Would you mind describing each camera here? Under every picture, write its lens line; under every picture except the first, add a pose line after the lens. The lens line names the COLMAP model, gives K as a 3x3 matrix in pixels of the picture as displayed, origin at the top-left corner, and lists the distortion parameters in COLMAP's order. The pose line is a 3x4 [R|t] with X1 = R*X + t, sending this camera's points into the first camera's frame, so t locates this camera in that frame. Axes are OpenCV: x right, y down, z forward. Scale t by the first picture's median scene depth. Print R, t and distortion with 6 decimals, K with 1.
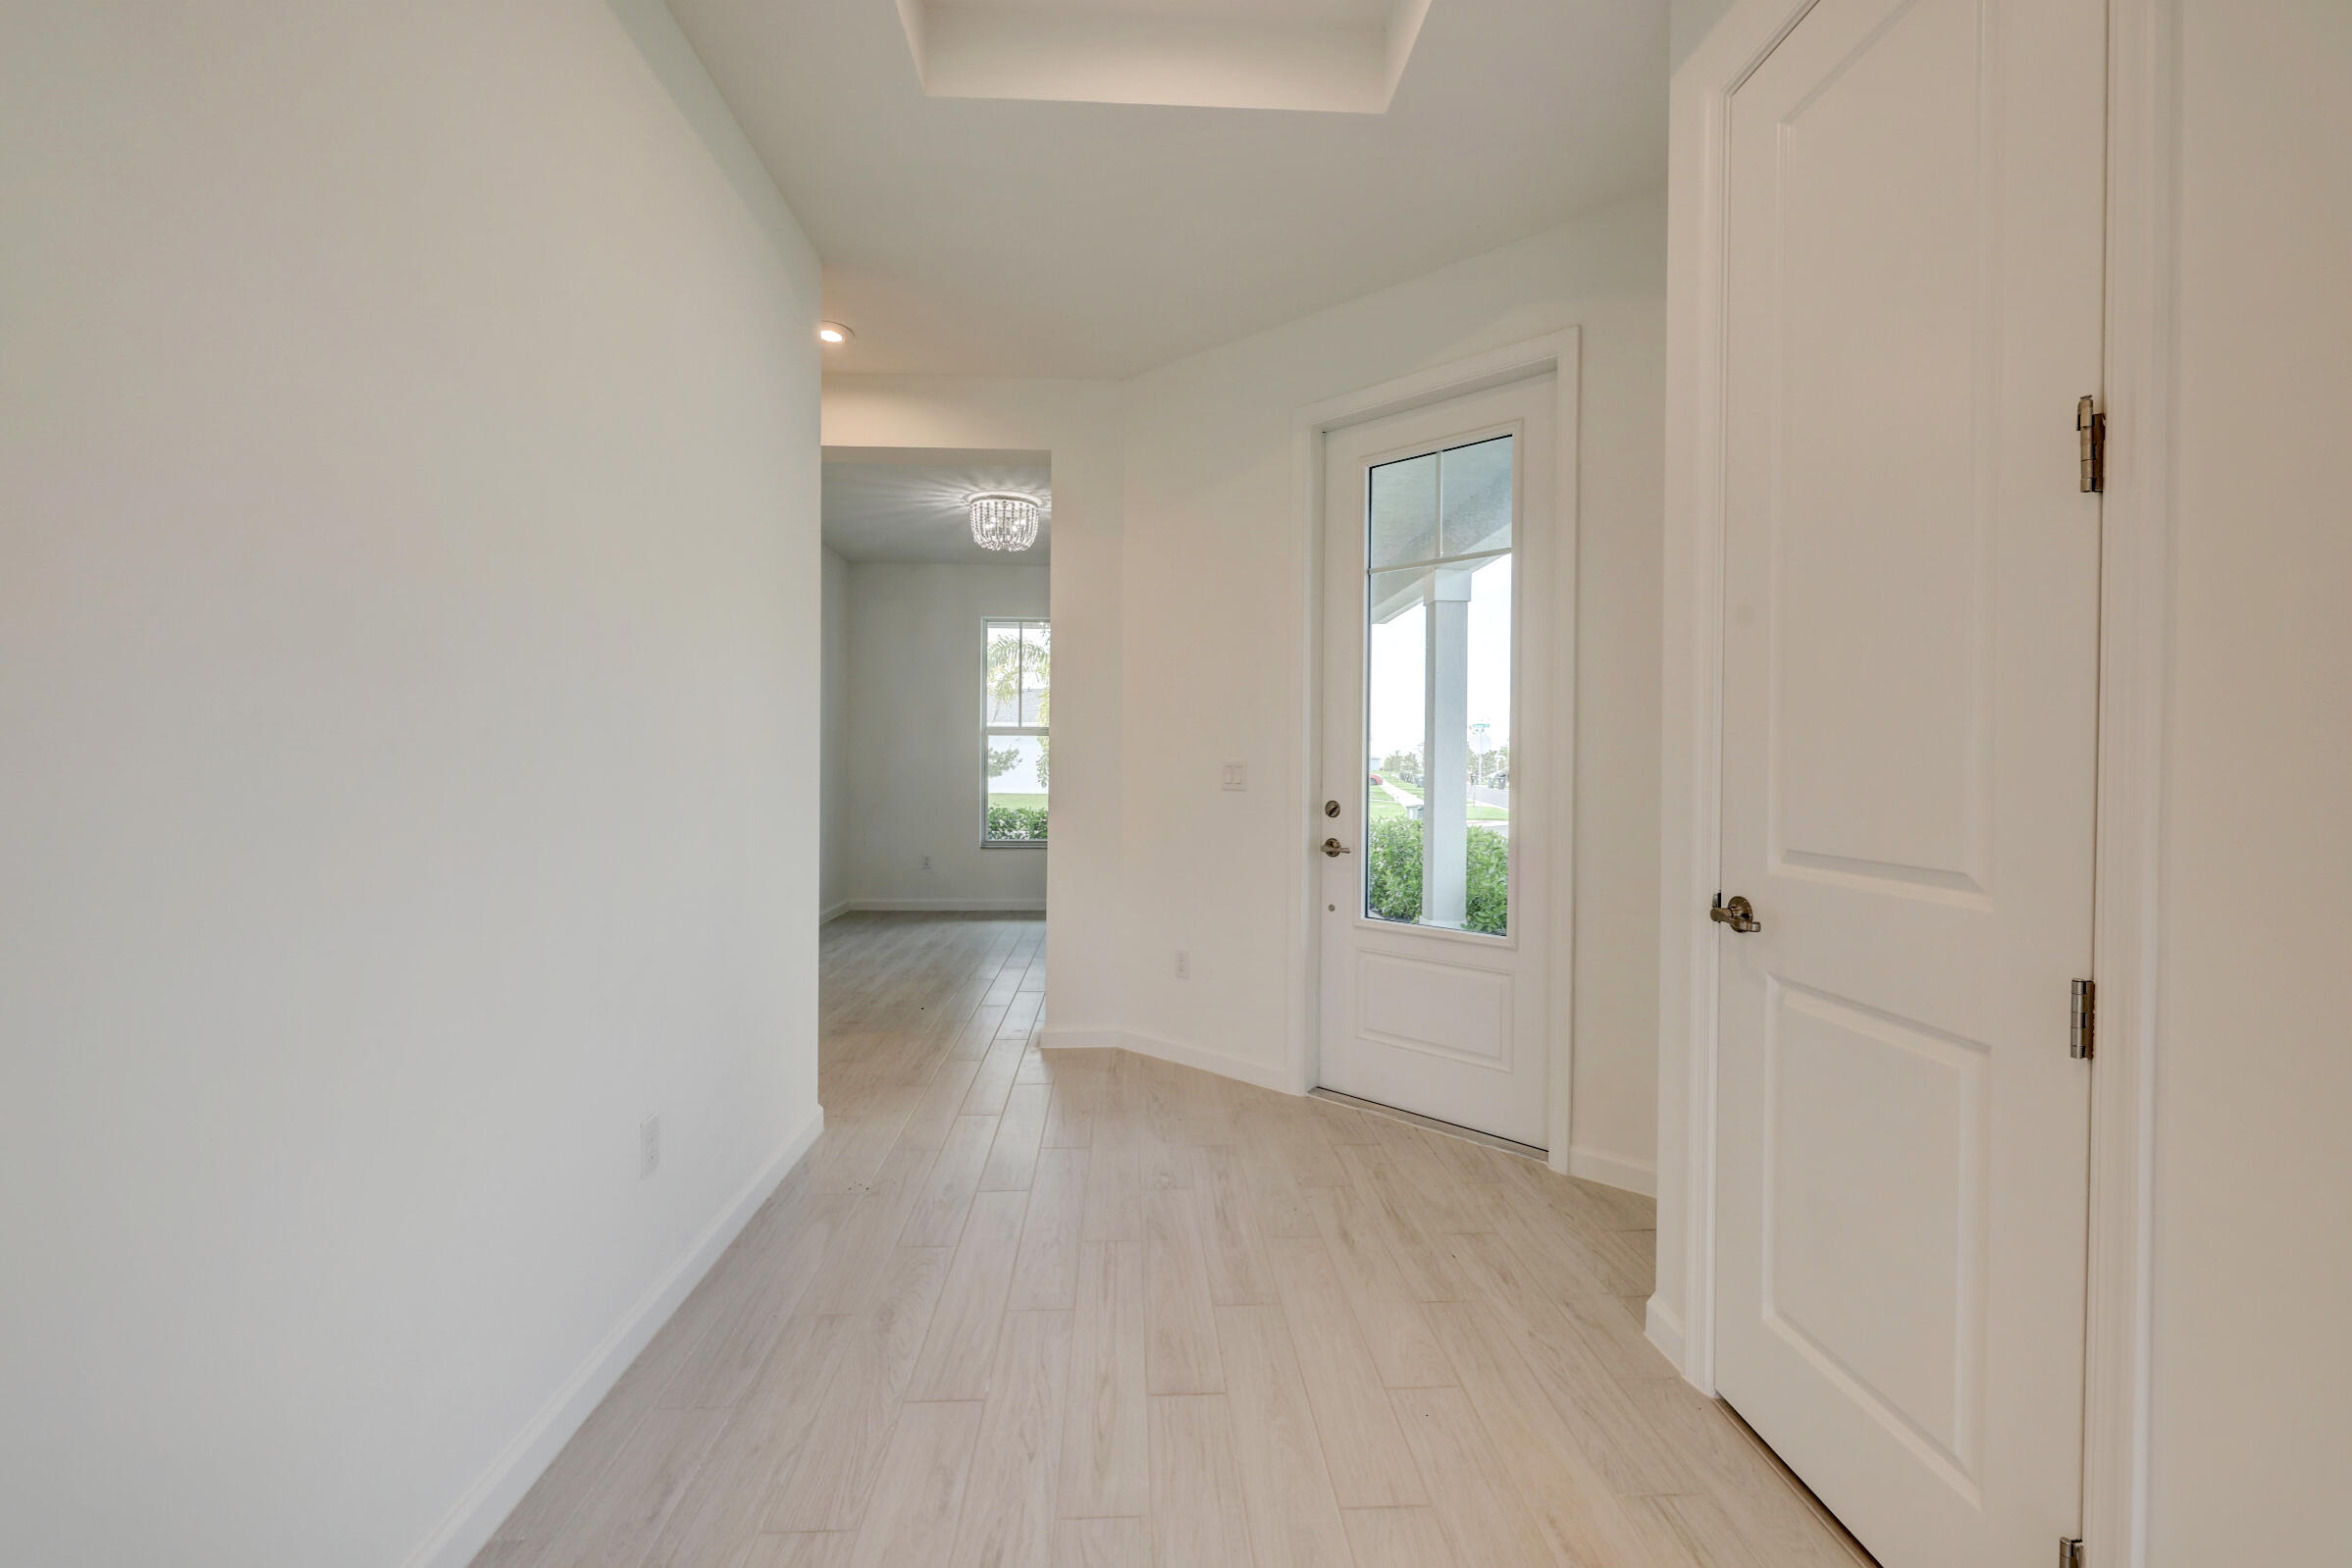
lens RADIAL K [[976.6, 0, 1176.5], [0, 976.6, 775.0], [0, 0, 1]] dist [-0.000983, -0.000320]
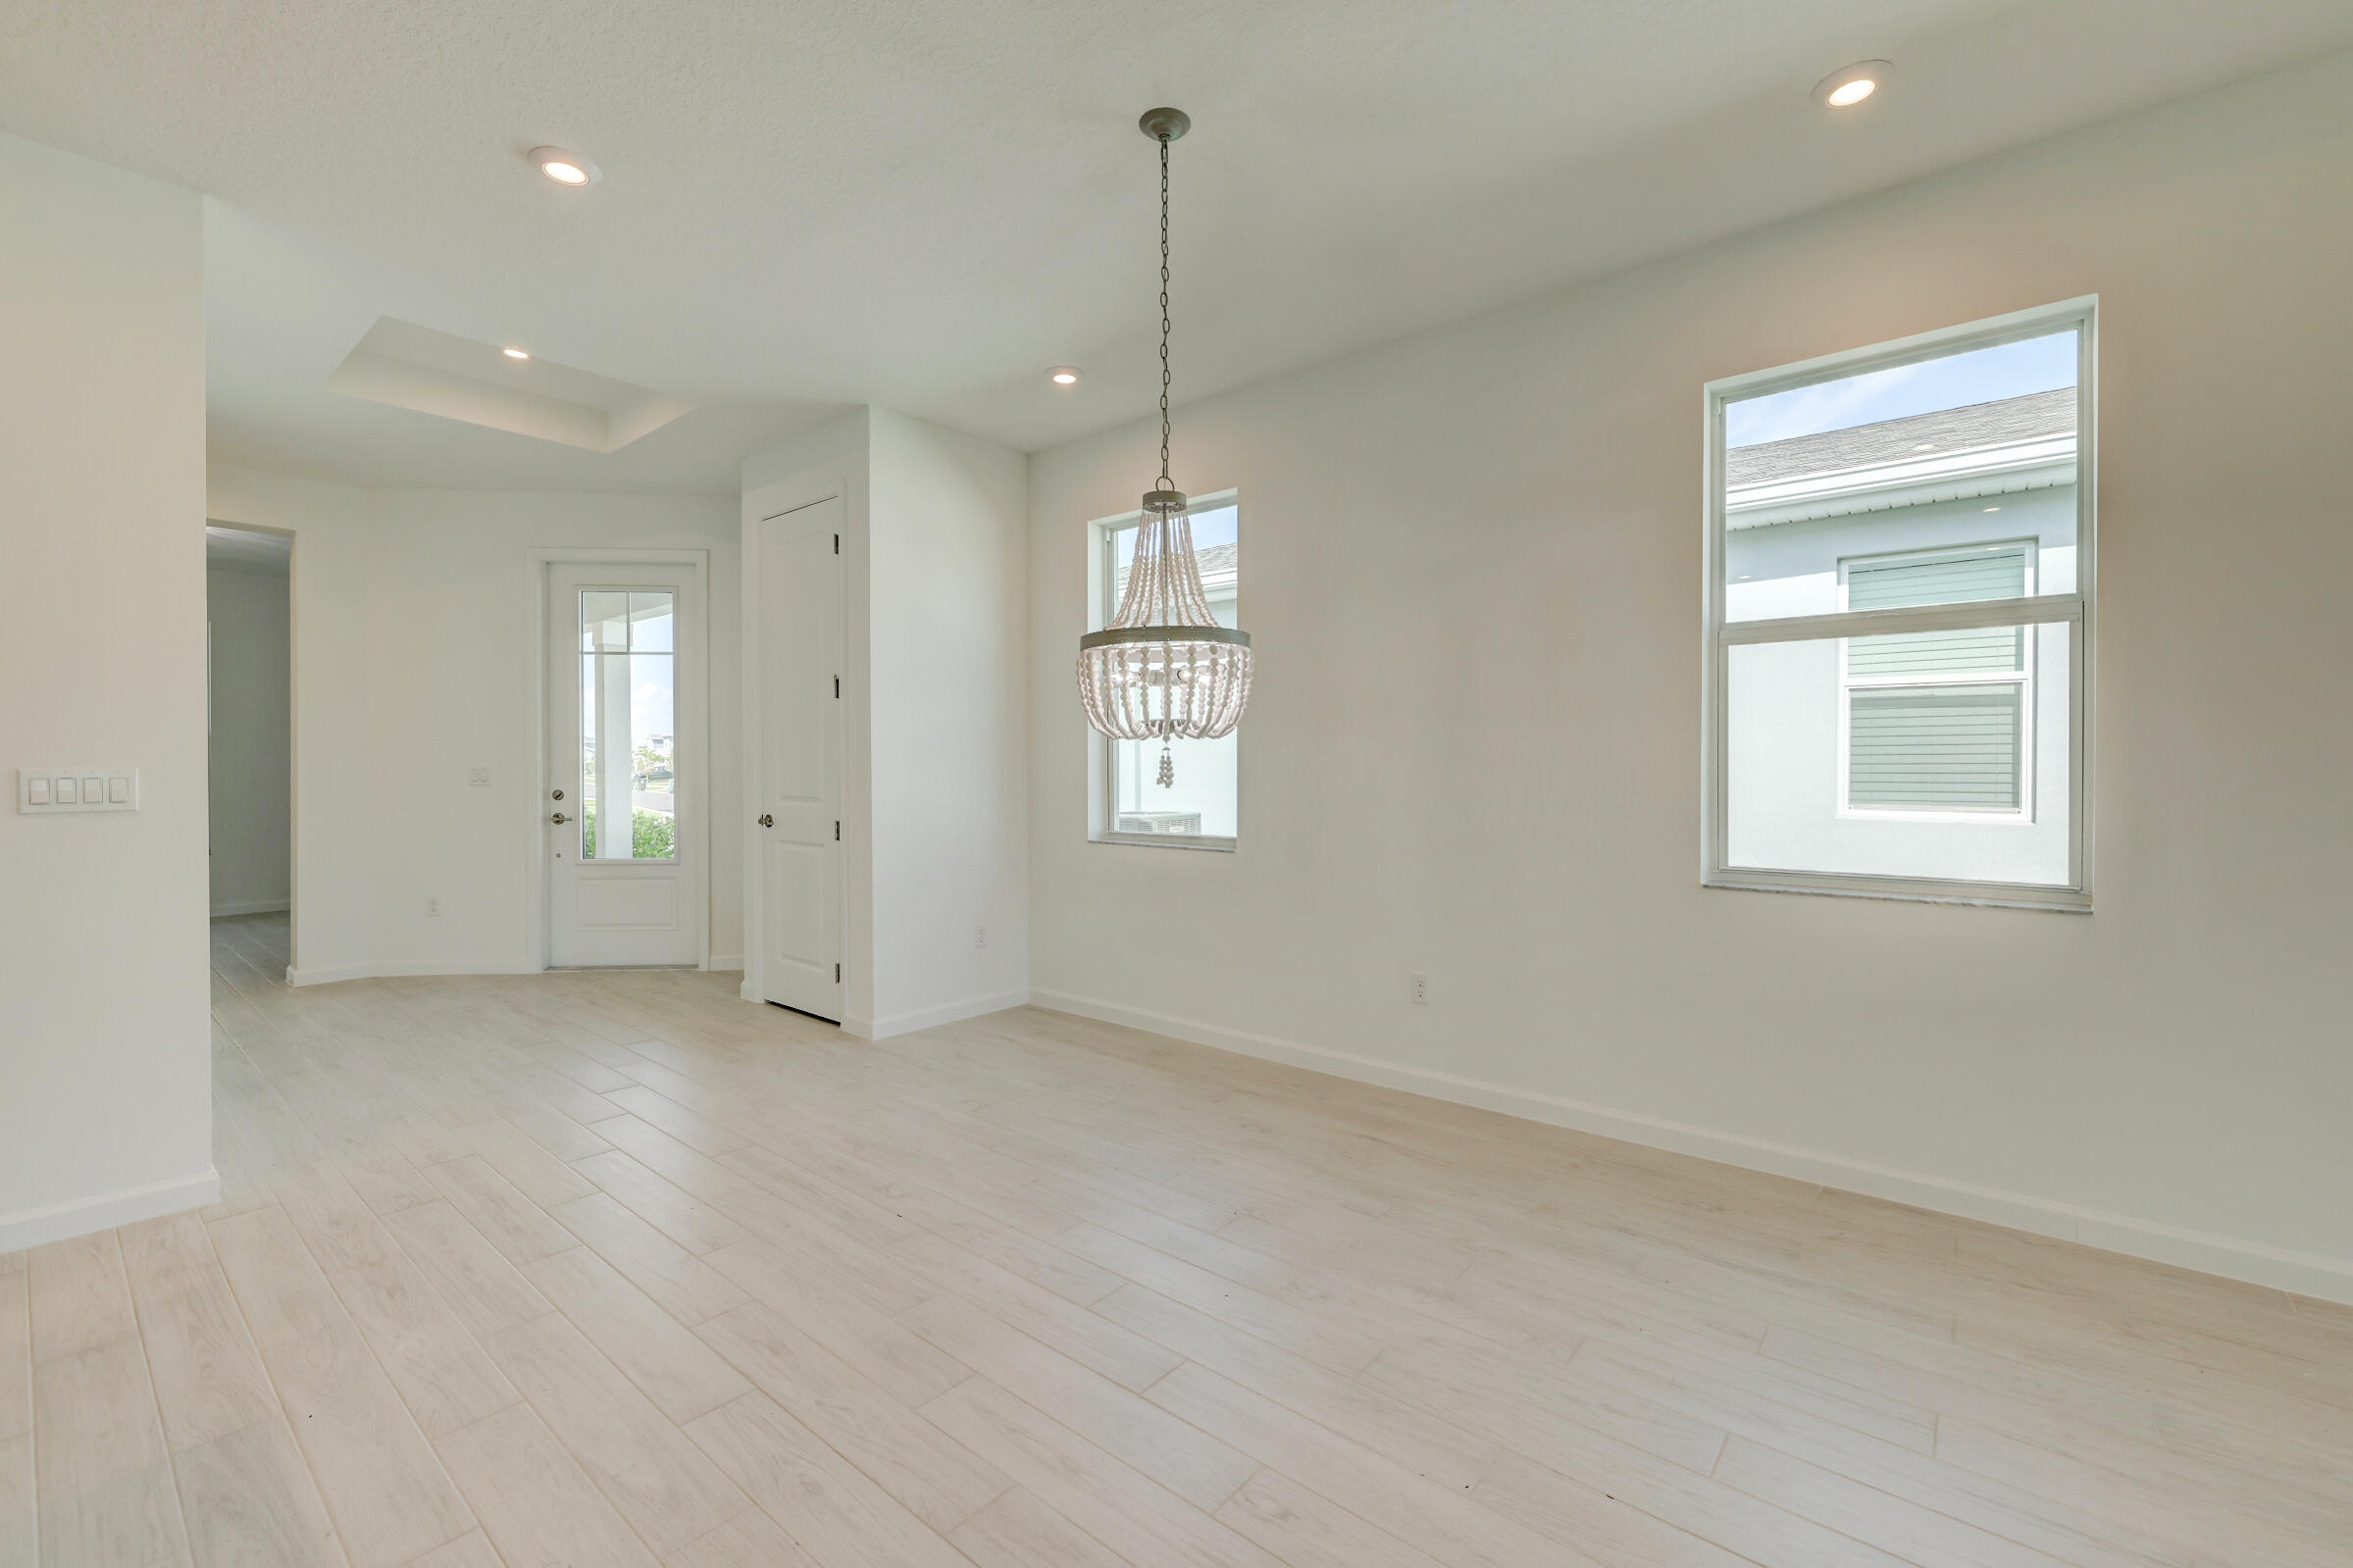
lens RADIAL K [[976.9, 0, 1177.0], [0, 976.9, 775.0], [0, 0, 1]] dist [-0.000983, -0.000320]
pose [[0.678570, -0.014484, 0.734393, -0.218222], [0.014272, 0.999877, 0.006532, 0.003434], [-0.734397, 0.006049, 0.678694, -0.563526]]
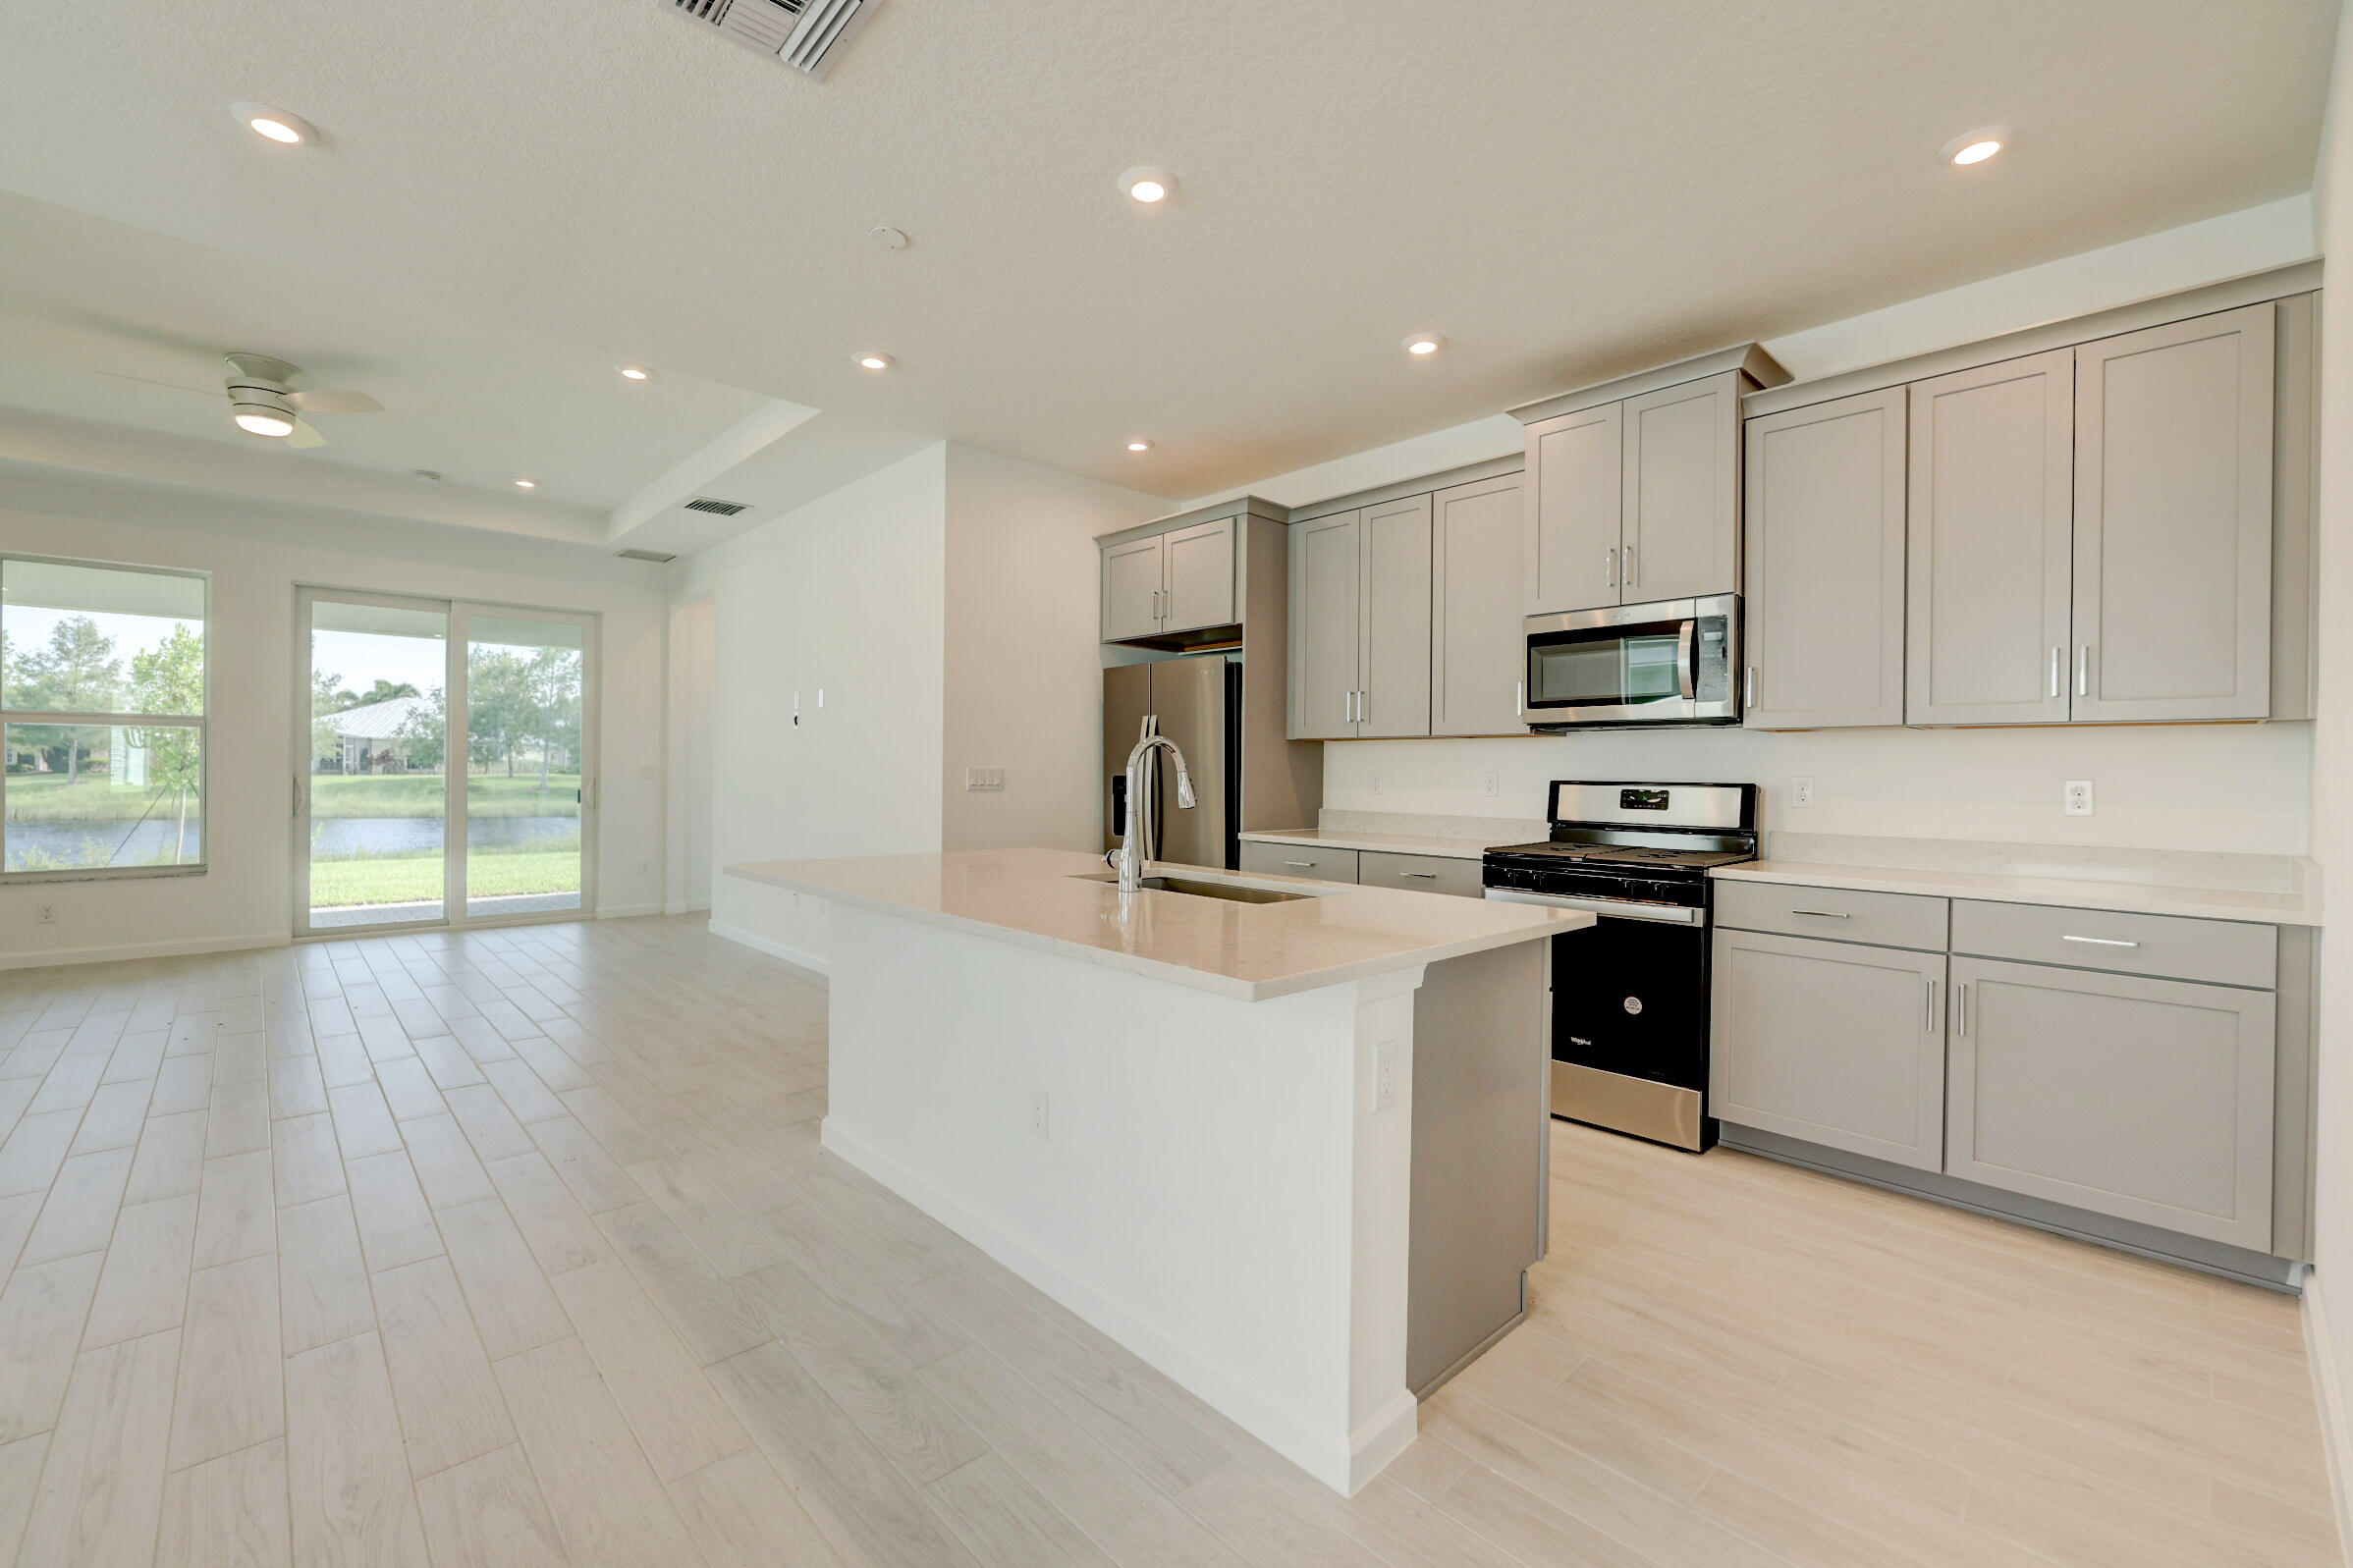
lens RADIAL K [[976.9, 0, 1177.0], [0, 976.9, 775.0], [0, 0, 1]] dist [-0.000983, -0.000320]
pose [[-0.759331, -0.012977, -0.650575, -0.070920], [-0.024199, 0.999673, 0.008304, -0.002909], [0.650254, 0.022049, -0.759397, 0.111684]]
